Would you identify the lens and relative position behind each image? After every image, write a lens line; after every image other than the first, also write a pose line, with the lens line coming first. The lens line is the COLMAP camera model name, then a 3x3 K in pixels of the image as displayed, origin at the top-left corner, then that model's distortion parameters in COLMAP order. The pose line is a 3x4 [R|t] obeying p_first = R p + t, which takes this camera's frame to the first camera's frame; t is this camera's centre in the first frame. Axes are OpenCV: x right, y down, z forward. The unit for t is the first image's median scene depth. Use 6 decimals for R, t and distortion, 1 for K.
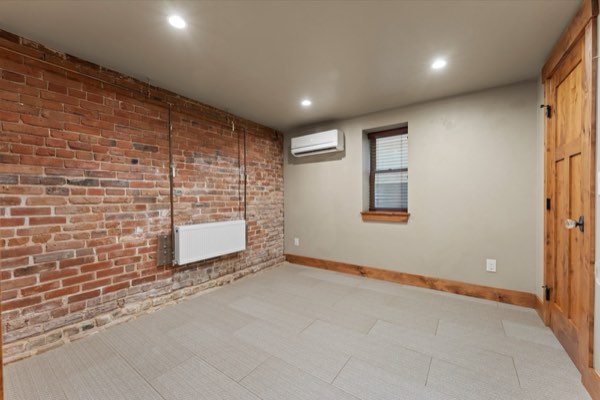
lens RADIAL K [[240.6, 0, 301.7], [0, 240.6, 197.4], [0, 0, 1]] dist [-0.003833, 0.000605]
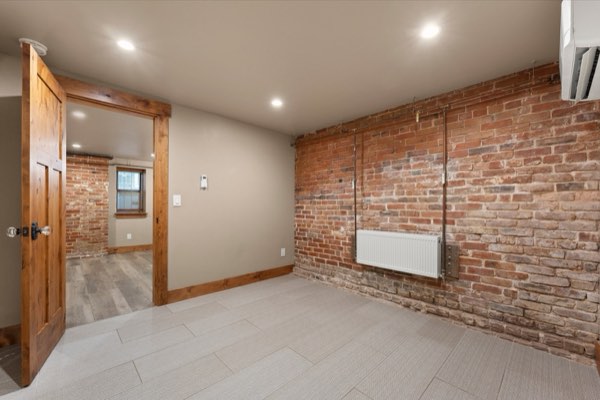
lens RADIAL K [[240.6, 0, 296.9], [0, 240.6, 204.9], [0, 0, 1]] dist [-0.003833, 0.000605]
pose [[-0.207445, -0.004848, -0.978235, 0.673564], [0.001401, 0.999985, -0.005253, 0.002761], [0.978246, -0.002460, -0.207435, 0.903159]]
